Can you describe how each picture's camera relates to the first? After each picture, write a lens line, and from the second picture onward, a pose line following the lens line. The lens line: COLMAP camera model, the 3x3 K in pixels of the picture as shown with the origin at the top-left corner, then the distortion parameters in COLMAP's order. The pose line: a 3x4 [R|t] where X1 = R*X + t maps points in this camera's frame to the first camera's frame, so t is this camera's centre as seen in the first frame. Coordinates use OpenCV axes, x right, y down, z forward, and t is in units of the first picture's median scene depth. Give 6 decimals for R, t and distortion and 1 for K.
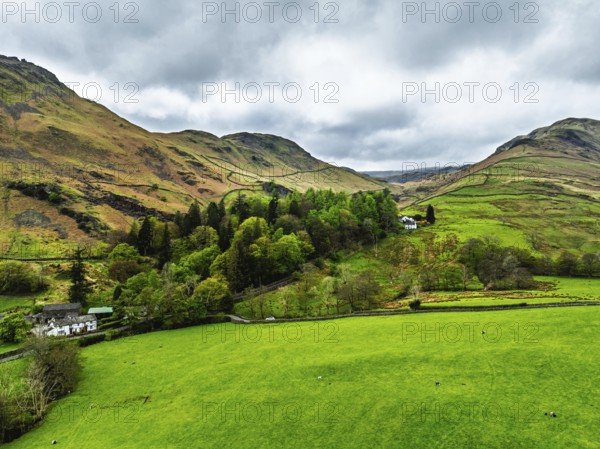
lens RADIAL K [[443.3, 0, 300.0], [0, 443.3, 224.5], [0, 0, 1]] dist [-0.040854, -0.001536]
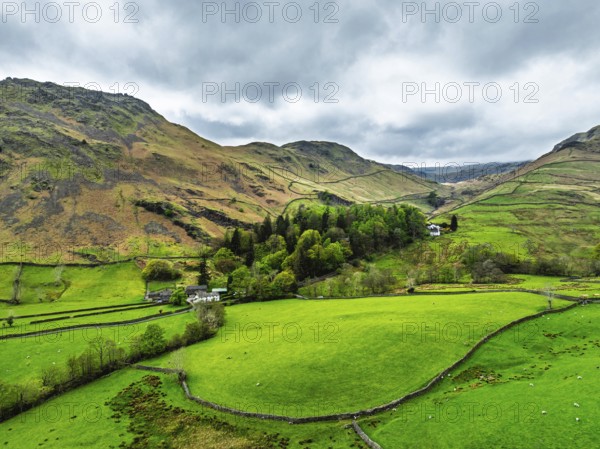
lens RADIAL K [[437.2, 0, 296.2], [0, 437.2, 214.4], [0, 0, 1]] dist [-0.037190, -0.000942]
pose [[0.990519, -0.000556, -0.137375, 0.031665], [-0.001363, 0.999903, -0.013871, -0.033754], [0.137369, 0.013927, 0.990422, -0.295733]]
